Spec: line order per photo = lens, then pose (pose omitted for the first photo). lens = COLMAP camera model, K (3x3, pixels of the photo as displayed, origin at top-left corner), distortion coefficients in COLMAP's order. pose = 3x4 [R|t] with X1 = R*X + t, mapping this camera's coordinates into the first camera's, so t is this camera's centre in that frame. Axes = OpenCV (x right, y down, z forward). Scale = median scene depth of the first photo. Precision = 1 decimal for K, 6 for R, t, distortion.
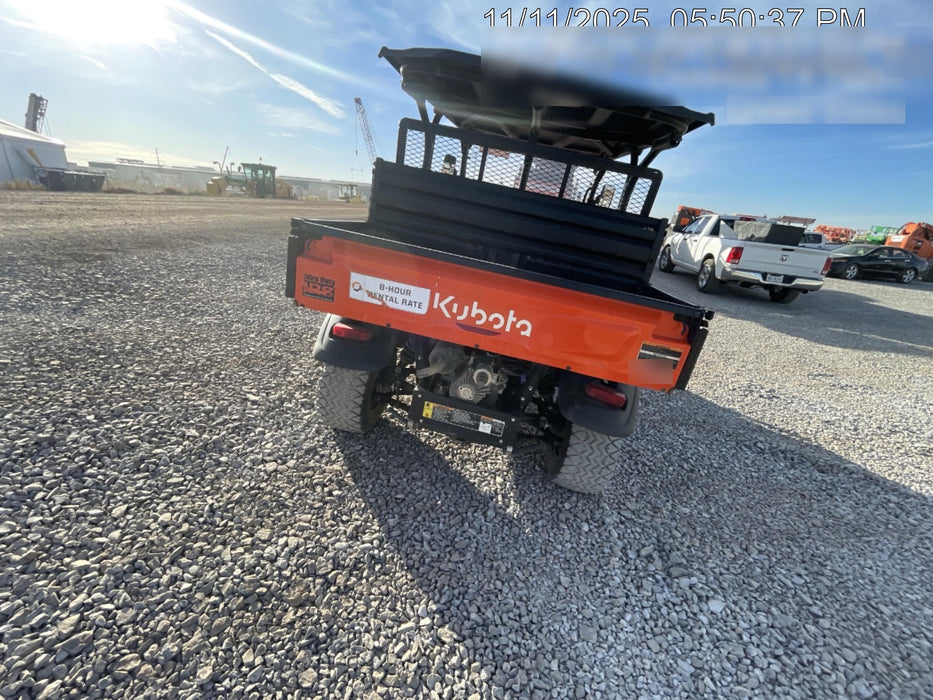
lens RADIAL K [[384.1, 0, 452.4], [0, 384.1, 325.8], [0, 0, 1]] dist [-0.004963, -0.001165]
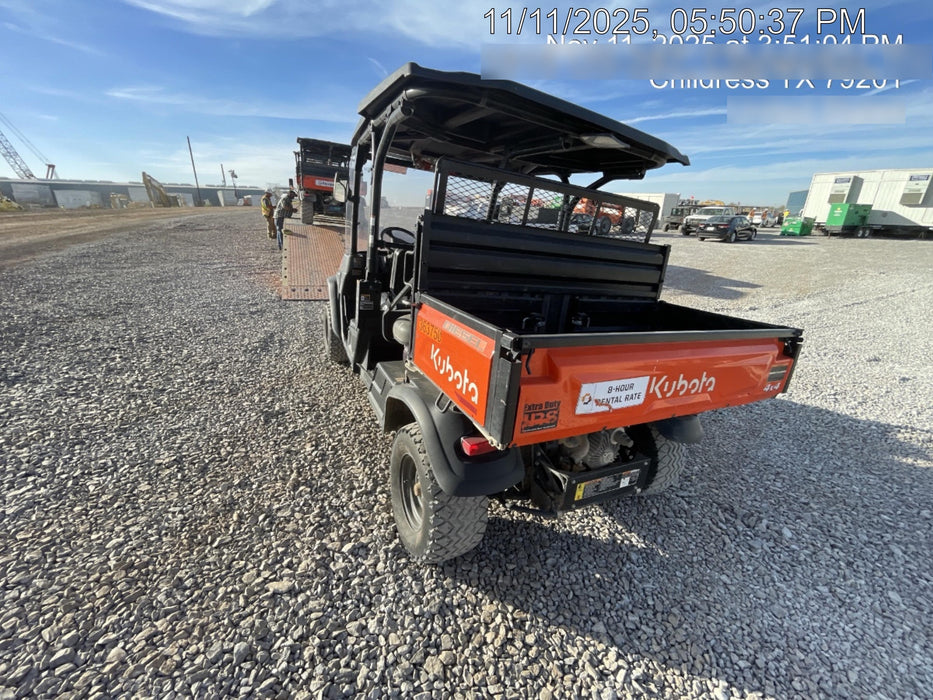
lens RADIAL K [[384.1, 0, 471.4], [0, 384.1, 340.3], [0, 0, 1]] dist [-0.004963, -0.001165]
pose [[0.820944, -0.252380, 0.512206, -0.771136], [0.228194, 0.967282, 0.110869, -0.340289], [-0.523429, 0.025865, 0.851676, 0.428333]]
